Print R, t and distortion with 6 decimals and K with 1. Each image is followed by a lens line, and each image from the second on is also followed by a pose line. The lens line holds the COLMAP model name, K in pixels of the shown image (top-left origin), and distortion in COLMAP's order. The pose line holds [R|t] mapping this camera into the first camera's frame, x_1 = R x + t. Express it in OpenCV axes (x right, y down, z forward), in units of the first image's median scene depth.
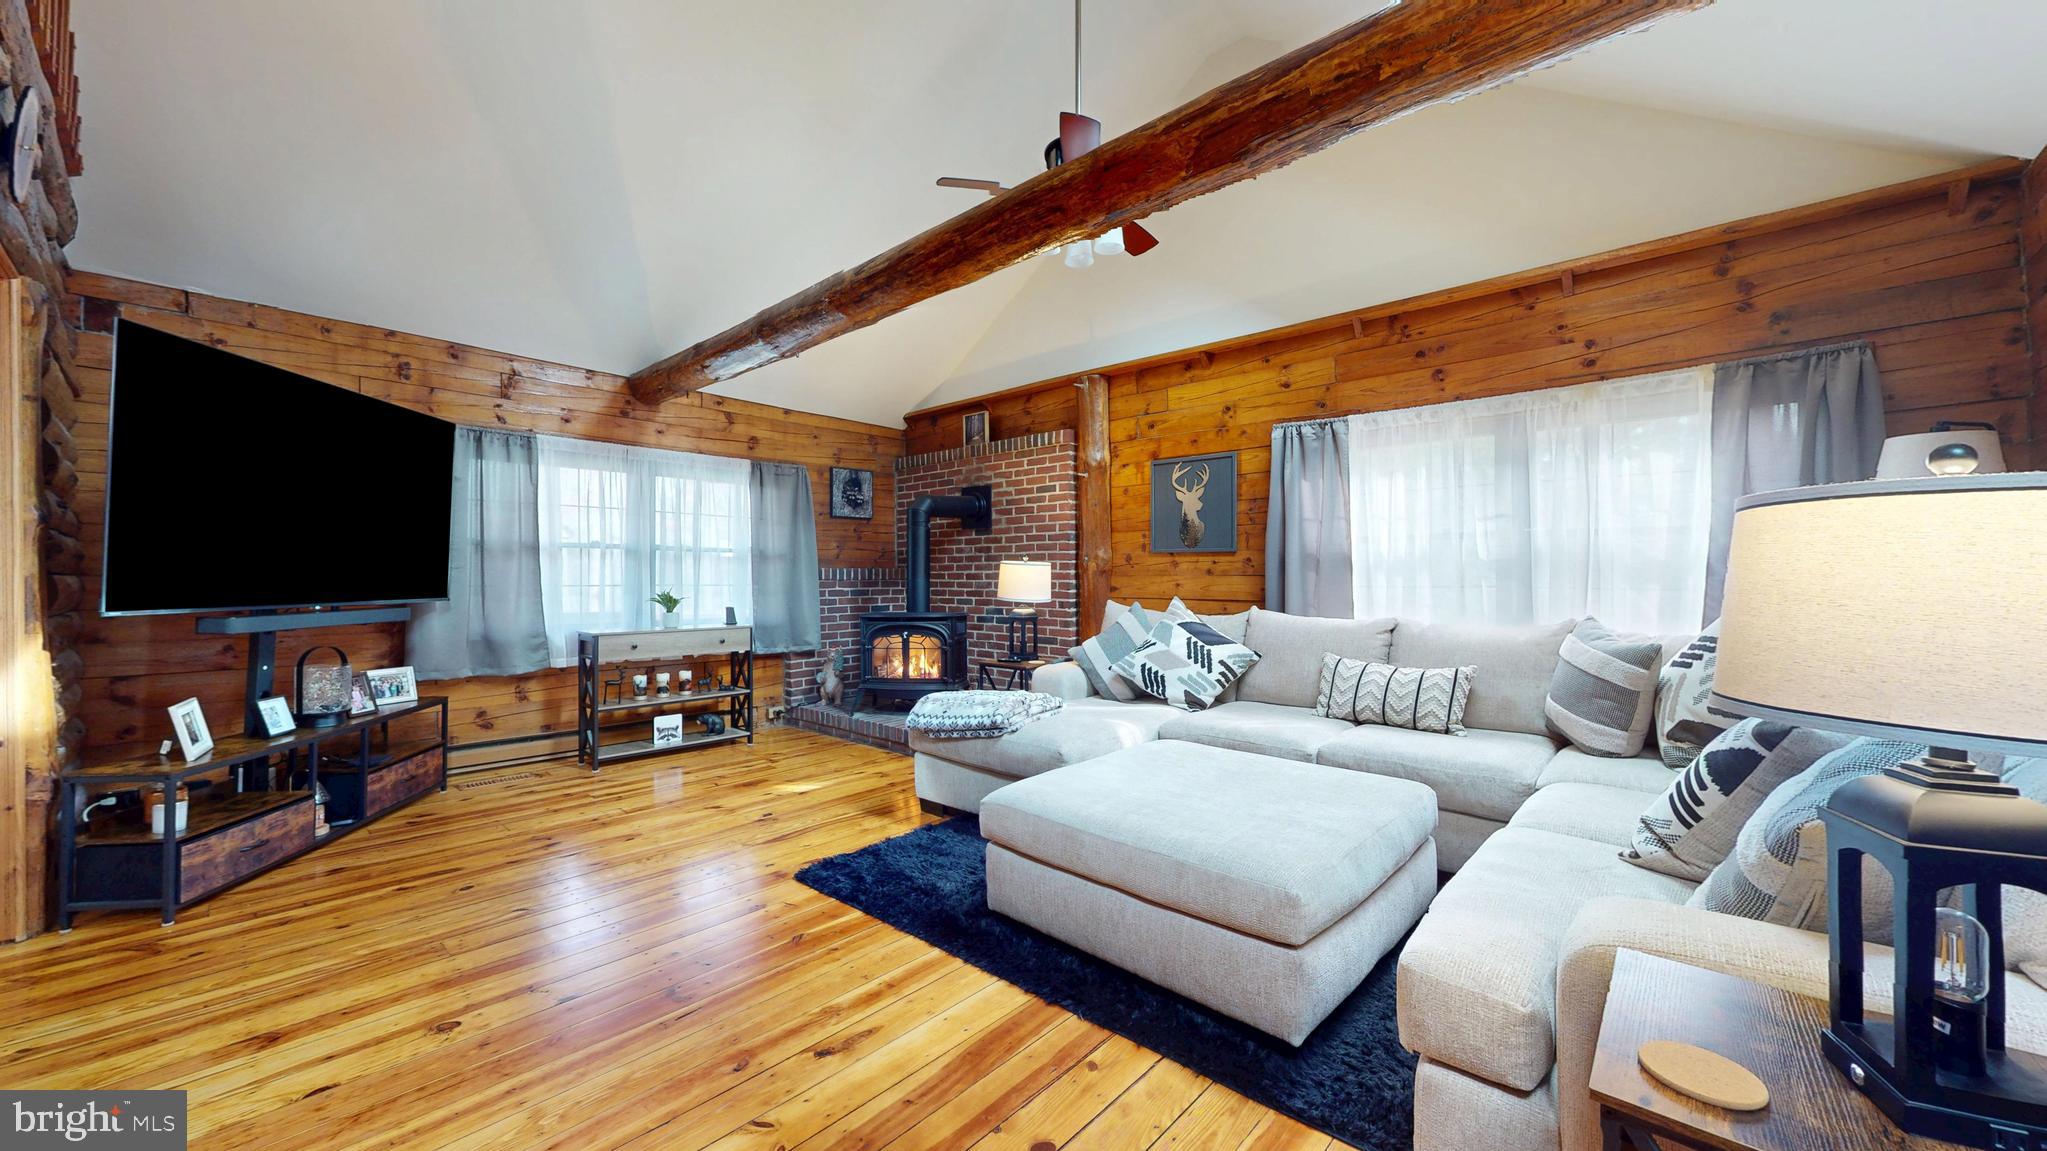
lens RADIAL K [[749.5, 0, 1024.9], [0, 749.5, 579.0], [0, 0, 1]] dist [-0.000189, 0.000058]
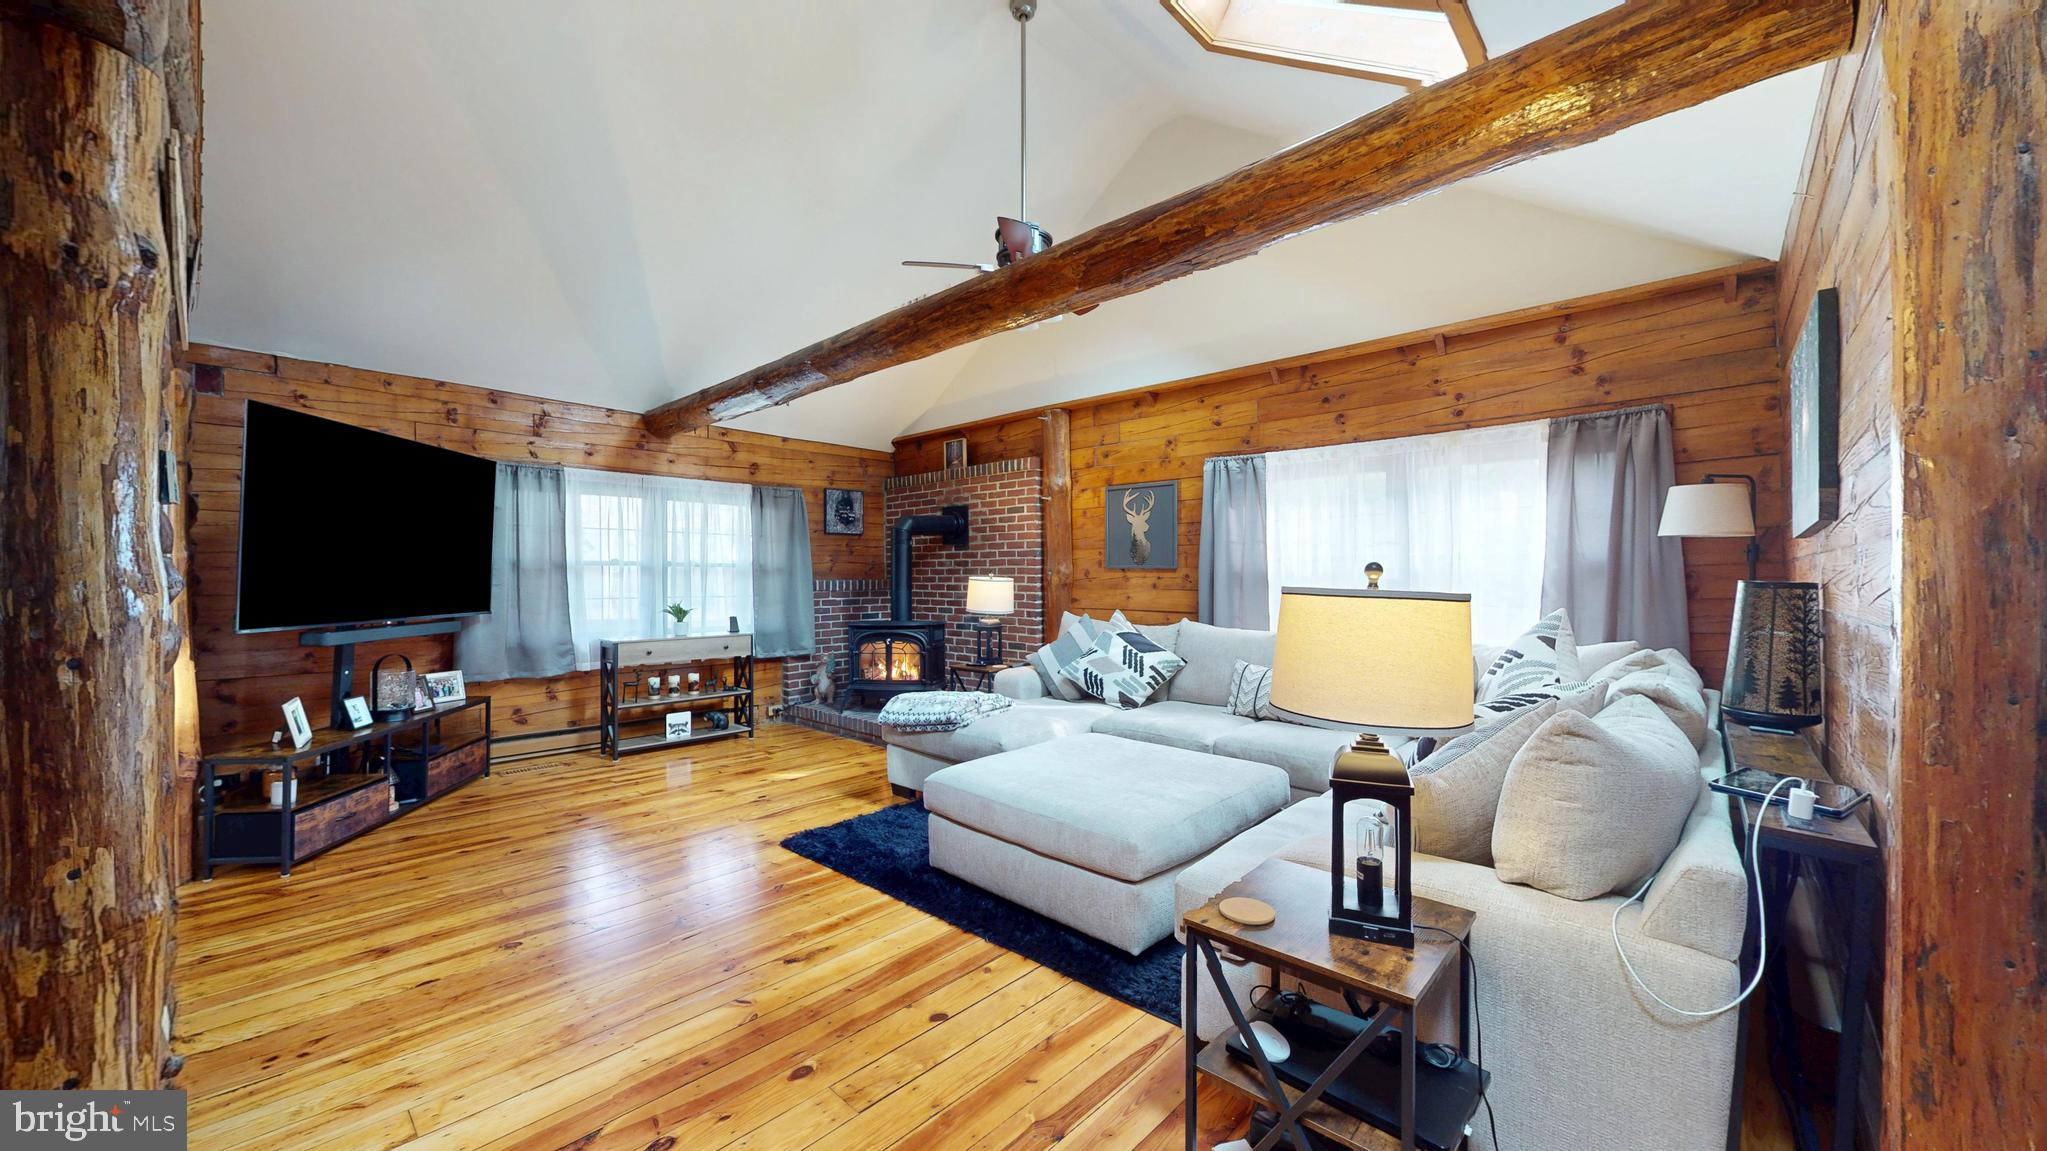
lens RADIAL K [[749.5, 0, 1024.9], [0, 749.5, 579.0], [0, 0, 1]] dist [-0.000189, 0.000058]
pose [[0.999914, -0.000811, -0.013108, 0.074669], [0.000834, 0.999998, 0.001739, -0.025840], [0.013107, -0.001749, 0.999913, -0.150320]]
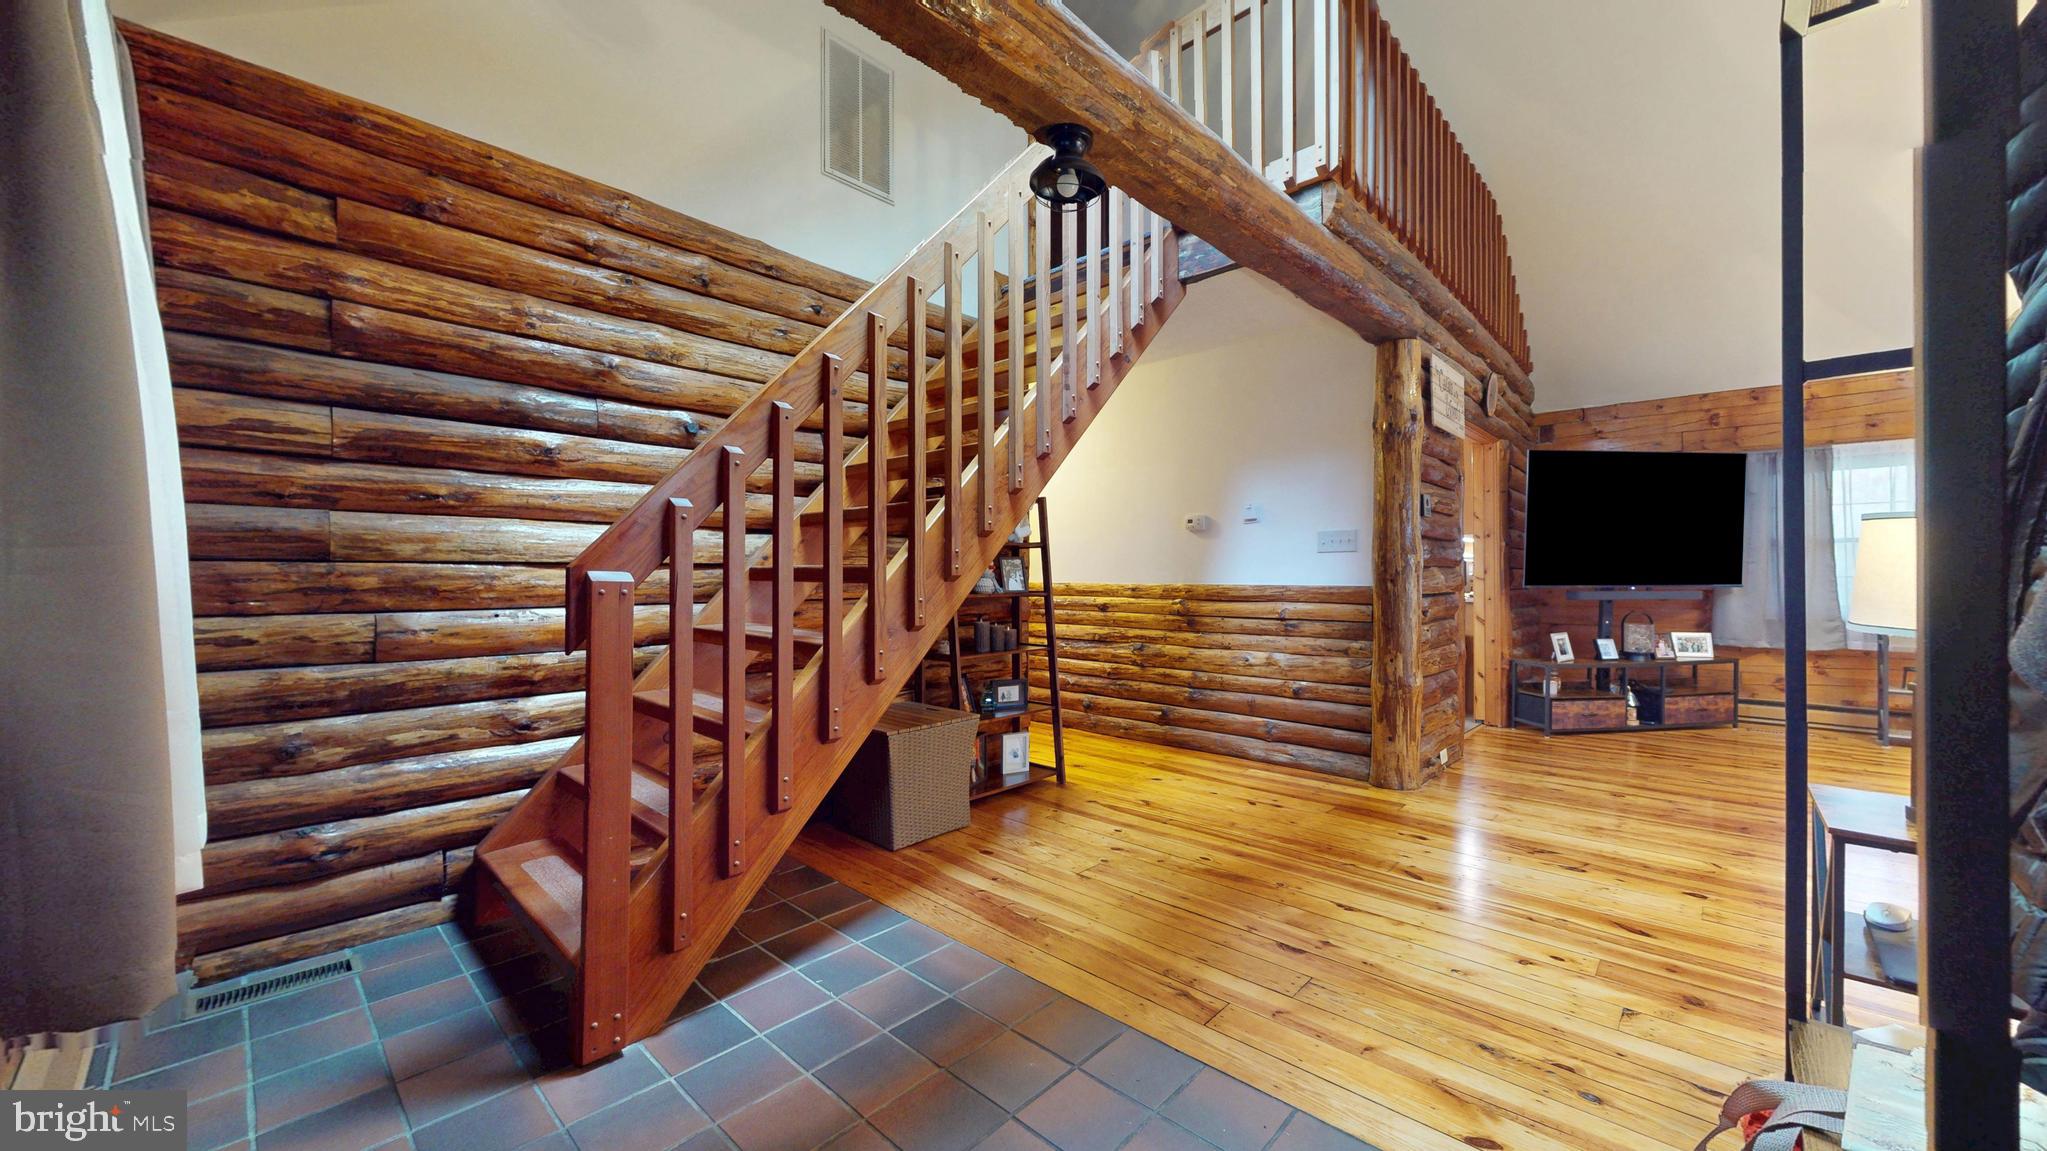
lens RADIAL K [[749.5, 0, 1024.9], [0, 749.5, 579.0], [0, 0, 1]] dist [-0.000189, 0.000058]
pose [[-0.013315, 0.003296, -0.999906, 0.564704], [-0.000193, 0.999995, 0.003299, 0.009943], [0.999911, 0.000237, -0.013315, -0.247931]]
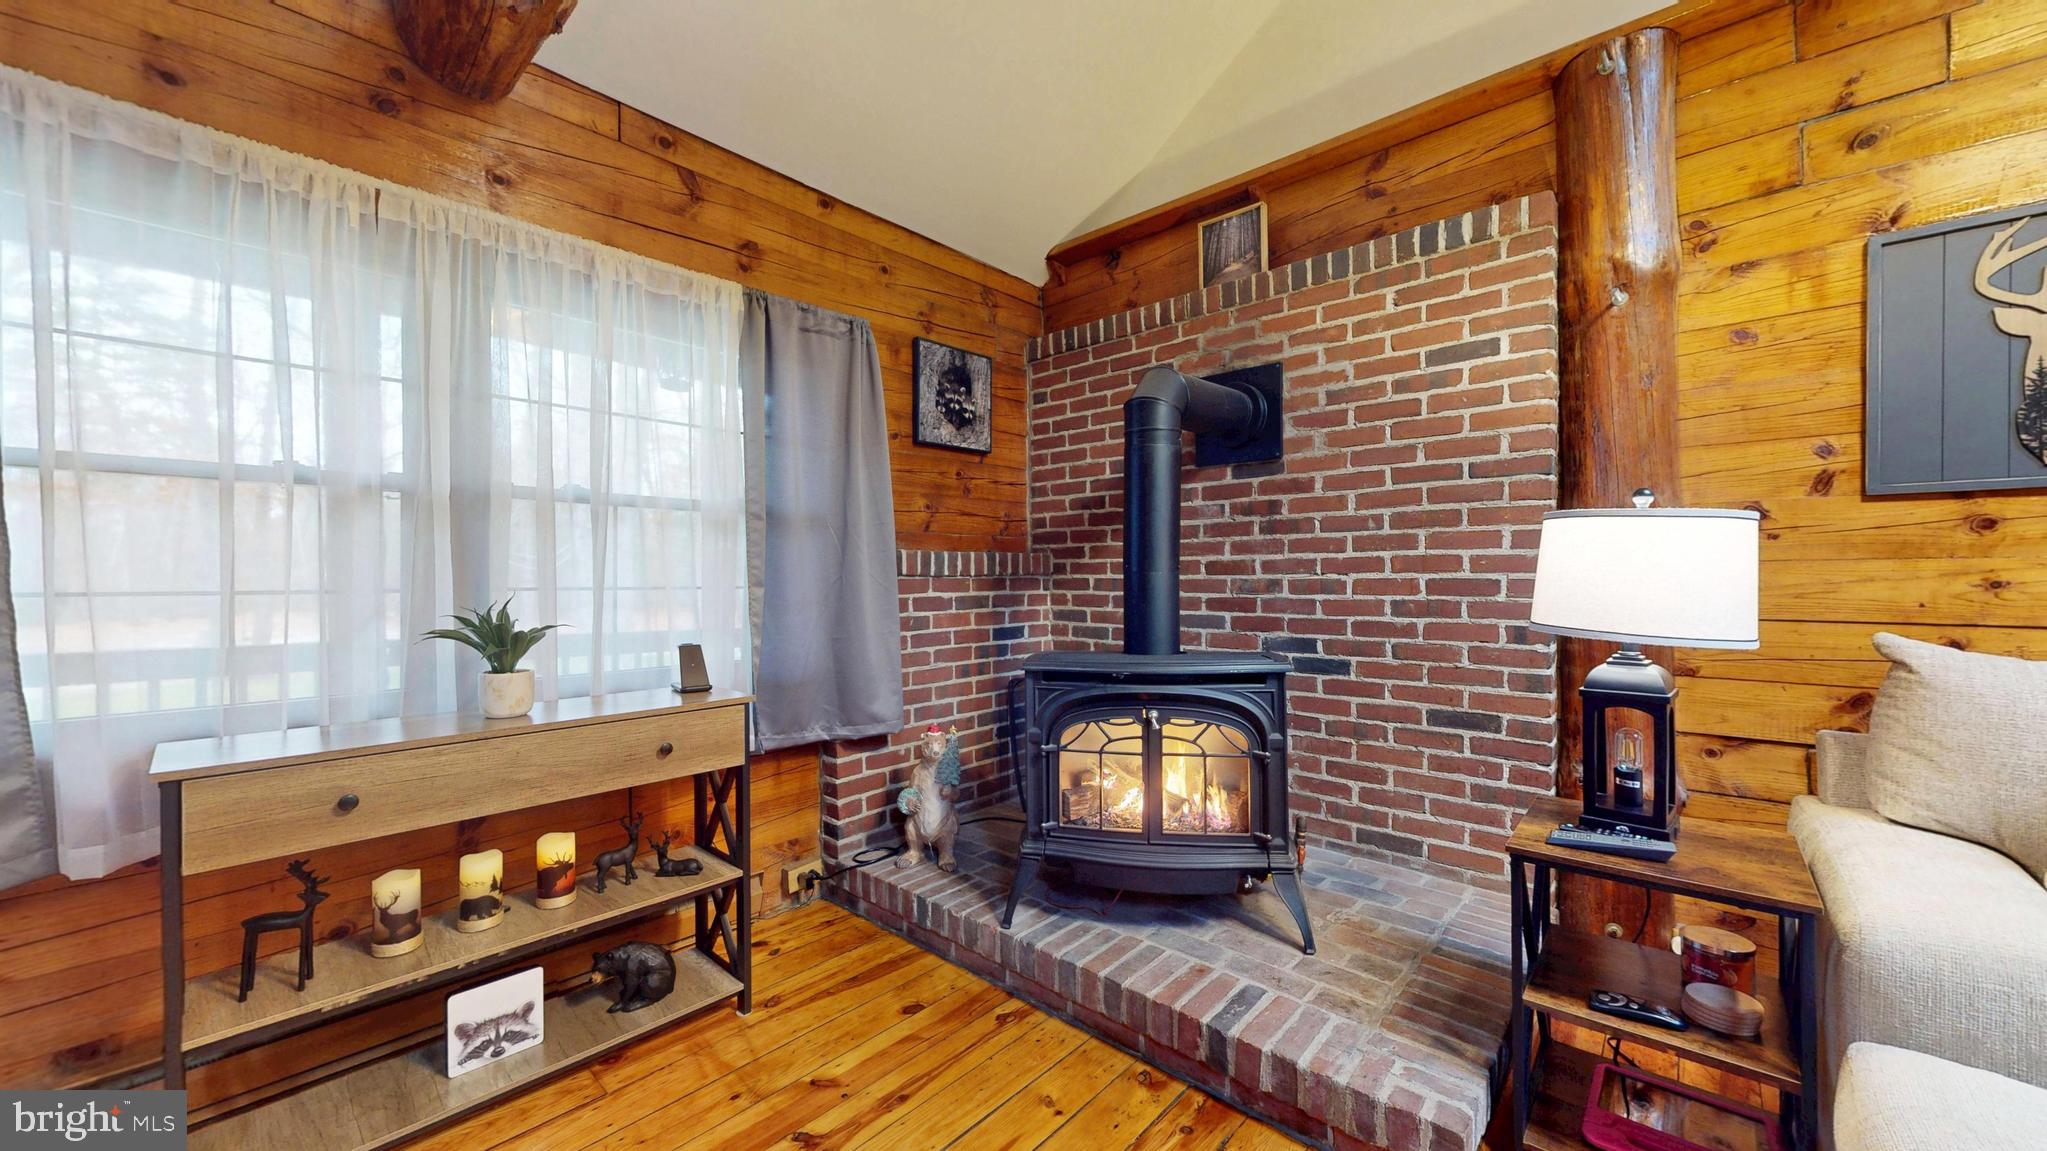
lens RADIAL K [[749.5, 0, 1024.9], [0, 749.5, 579.0], [0, 0, 1]] dist [-0.000189, 0.000058]
pose [[0.999994, -0.003461, 0.000771, -0.280914], [0.003459, 0.999992, 0.002164, 0.003299], [-0.000779, -0.002162, 0.999997, 0.777828]]
